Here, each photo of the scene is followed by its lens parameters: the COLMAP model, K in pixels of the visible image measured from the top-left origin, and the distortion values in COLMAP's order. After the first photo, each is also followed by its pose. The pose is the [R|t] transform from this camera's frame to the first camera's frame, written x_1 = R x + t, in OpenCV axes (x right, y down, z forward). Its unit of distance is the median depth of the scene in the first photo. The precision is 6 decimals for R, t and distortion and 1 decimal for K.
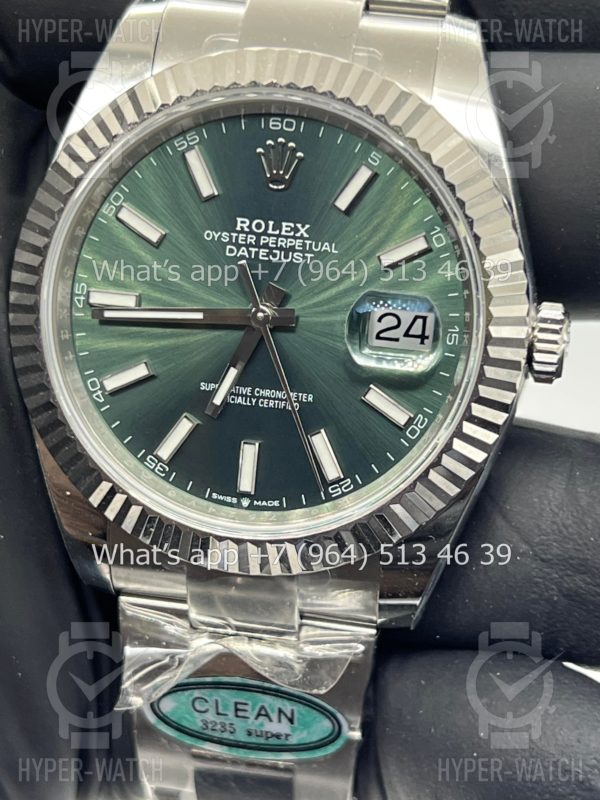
lens RADIAL K [[1783.2, 0, 297.4], [0, 1783.2, 398.2], [0, 0, 1]] dist [0.179080, 0.000000]
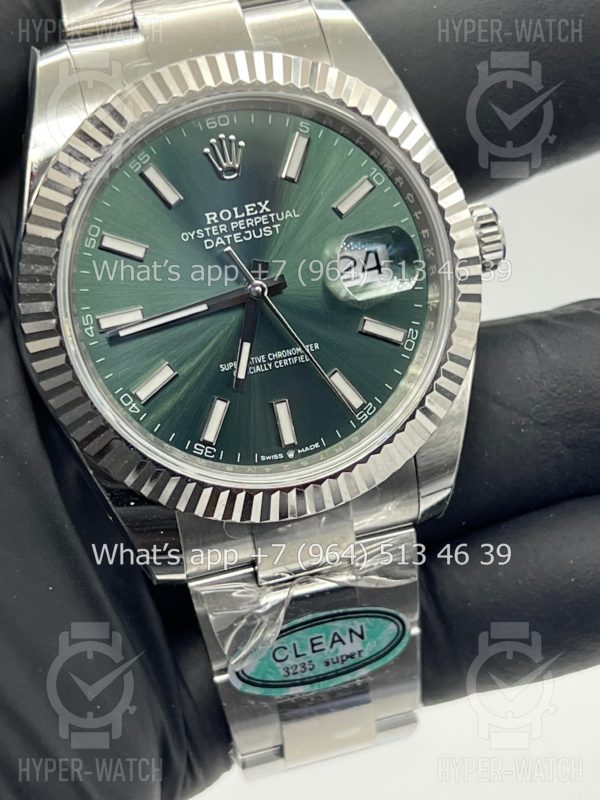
lens RADIAL K [[1783.2, 0, 295.0], [0, 1783.2, 401.8], [0, 0, 1]] dist [0.179080, 0.000000]
pose [[0.898581, -0.322852, 0.297184, -0.349495], [0.332482, 0.942917, 0.019048, 0.007014], [-0.286369, 0.081692, 0.954630, -0.071001]]
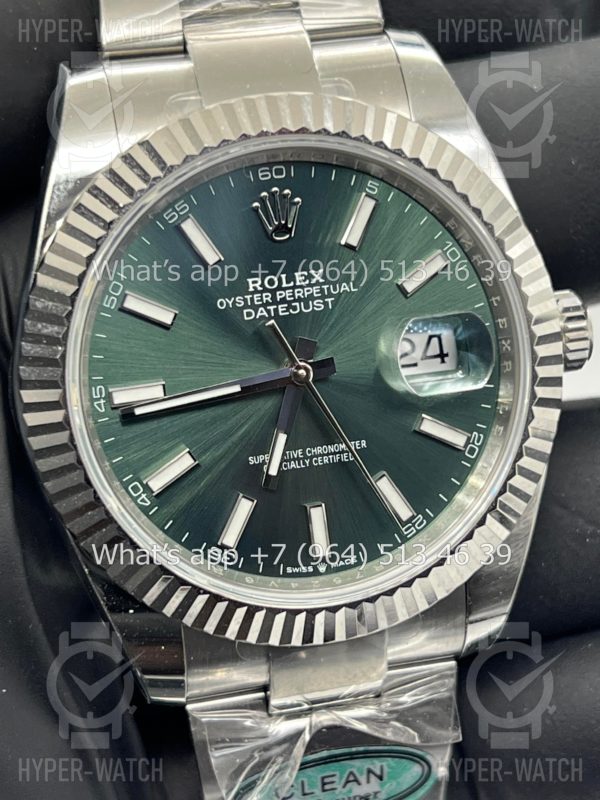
lens RADIAL K [[1783.2, 0, 297.0], [0, 1783.2, 407.4], [0, 0, 1]] dist [0.179080, 0.000000]
pose [[0.919905, -0.244356, 0.306701, -0.313446], [0.246695, 0.968573, 0.031760, -0.058038], [-0.304823, 0.046446, 0.951276, 0.094776]]
